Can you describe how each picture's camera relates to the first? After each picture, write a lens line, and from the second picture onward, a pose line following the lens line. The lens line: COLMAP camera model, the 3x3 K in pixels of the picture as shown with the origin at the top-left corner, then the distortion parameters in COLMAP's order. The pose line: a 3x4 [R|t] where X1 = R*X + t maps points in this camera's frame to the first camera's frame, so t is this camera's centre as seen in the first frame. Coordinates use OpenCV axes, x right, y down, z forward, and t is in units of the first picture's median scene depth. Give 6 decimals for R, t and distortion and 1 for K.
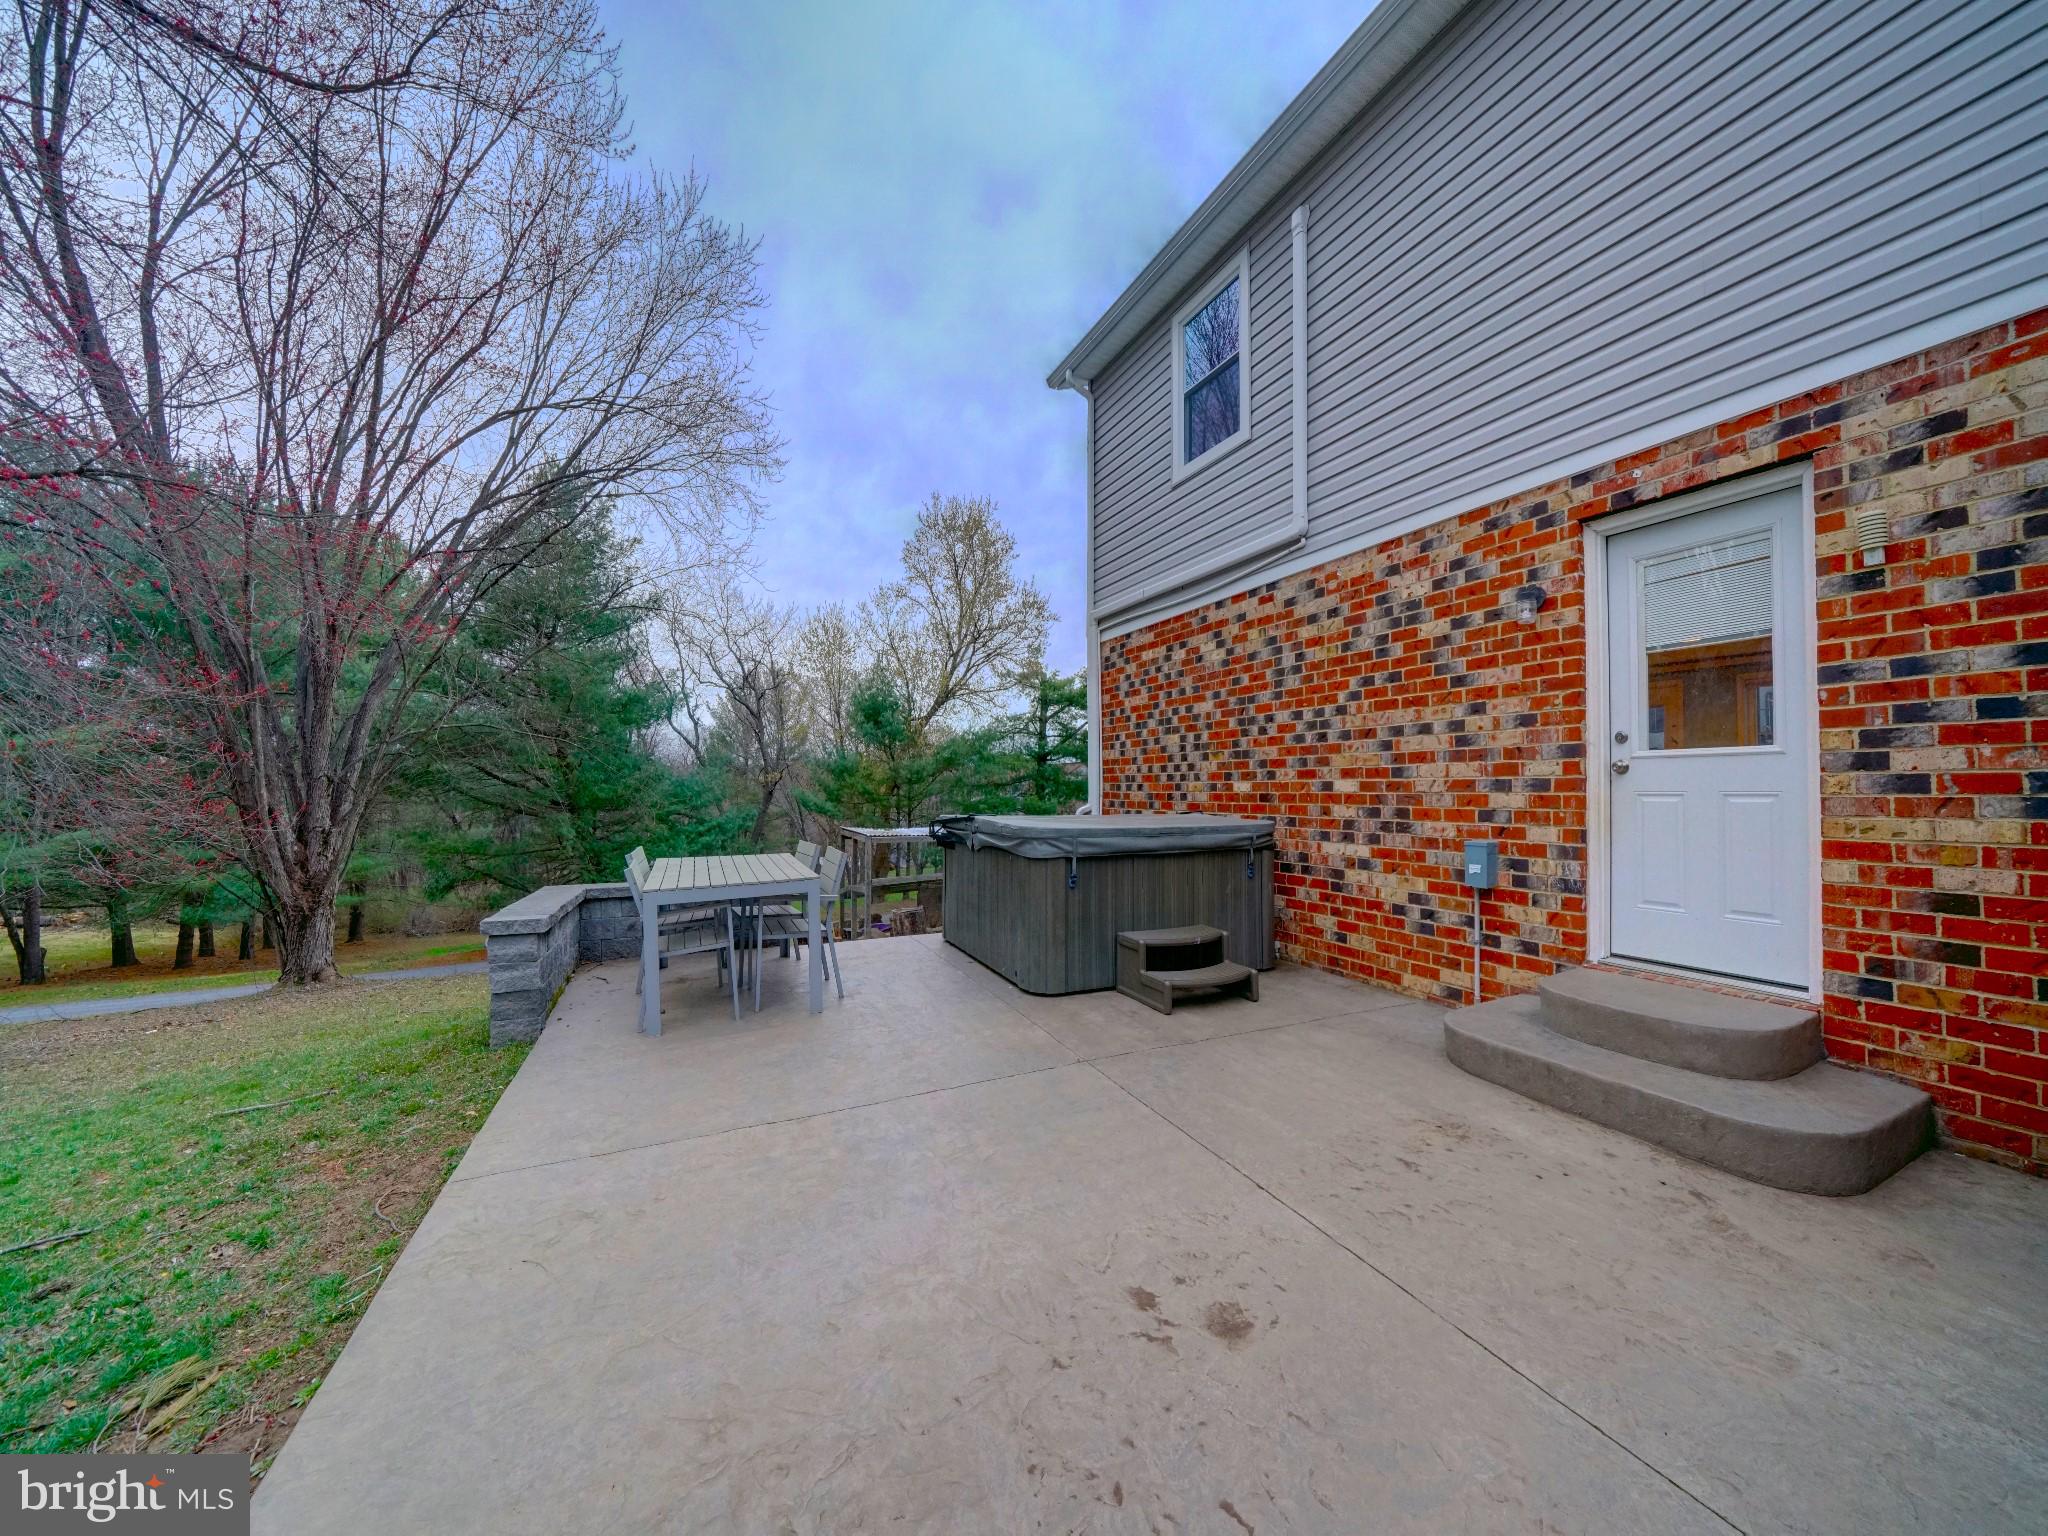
lens RADIAL K [[700.6, 0, 1024.0], [0, 700.6, 768.0], [0, 0, 1]] dist [-0.022624, 0.000098]
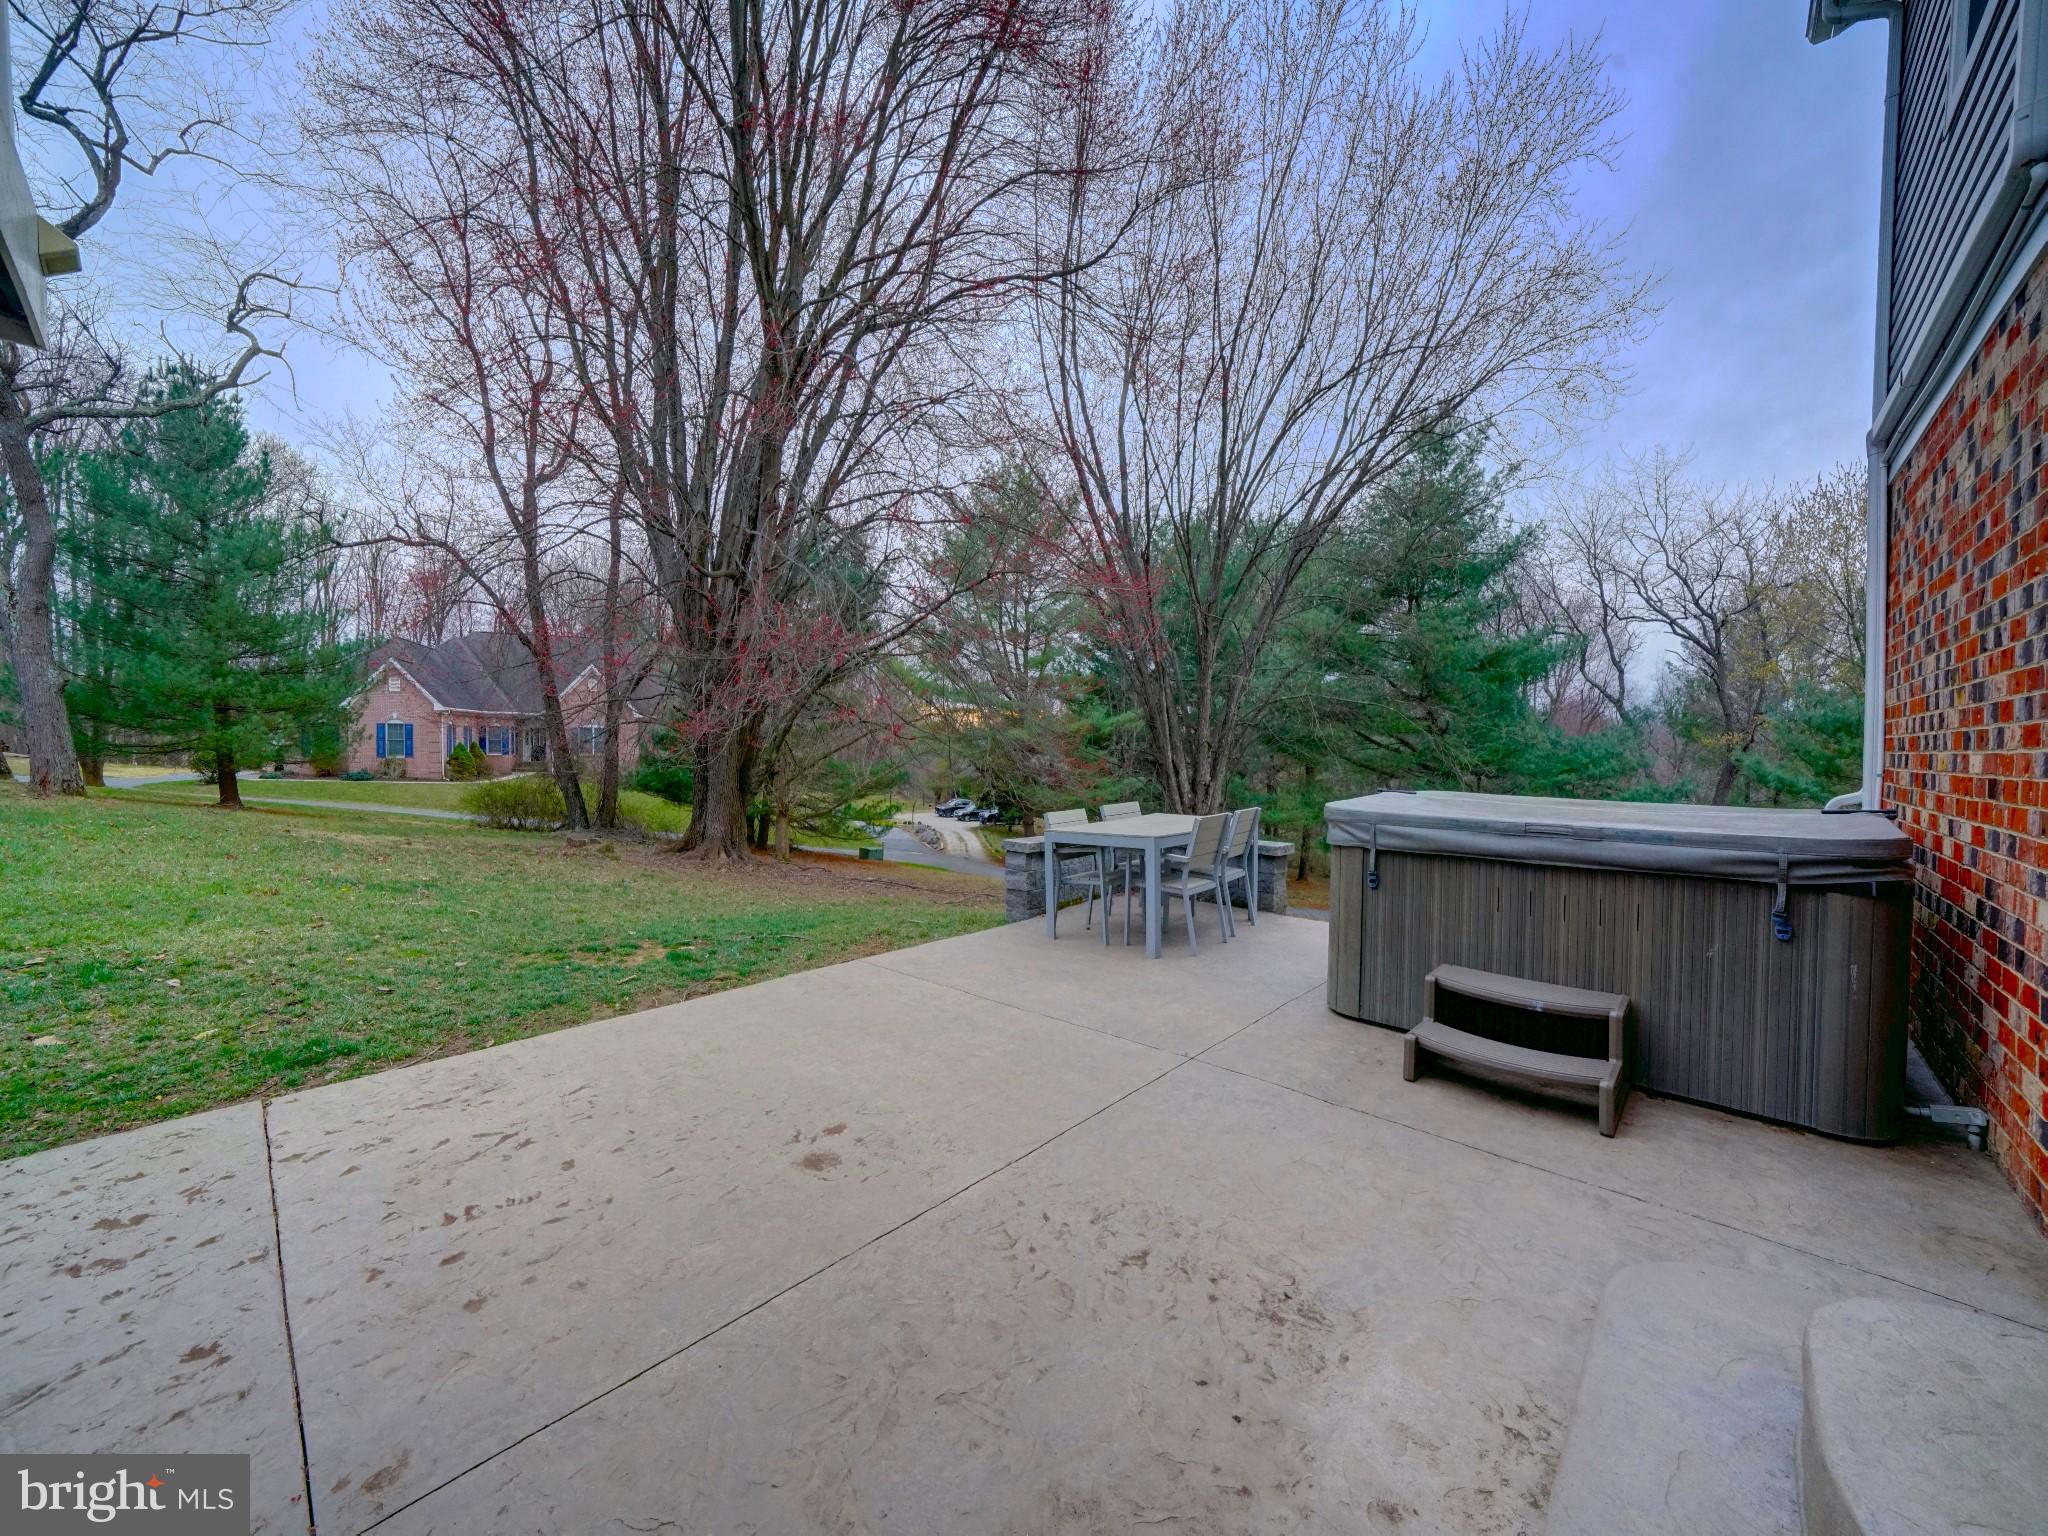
lens RADIAL K [[793.0, 0, 1024.0], [0, 793.0, 768.0], [0, 0, 1]] dist [-0.014778, 0.000009]
pose [[0.387713, 0.027326, -0.921375, 0.827346], [0.017710, 0.999155, 0.037086, -0.000043], [0.921610, -0.030696, 0.386901, 0.361462]]
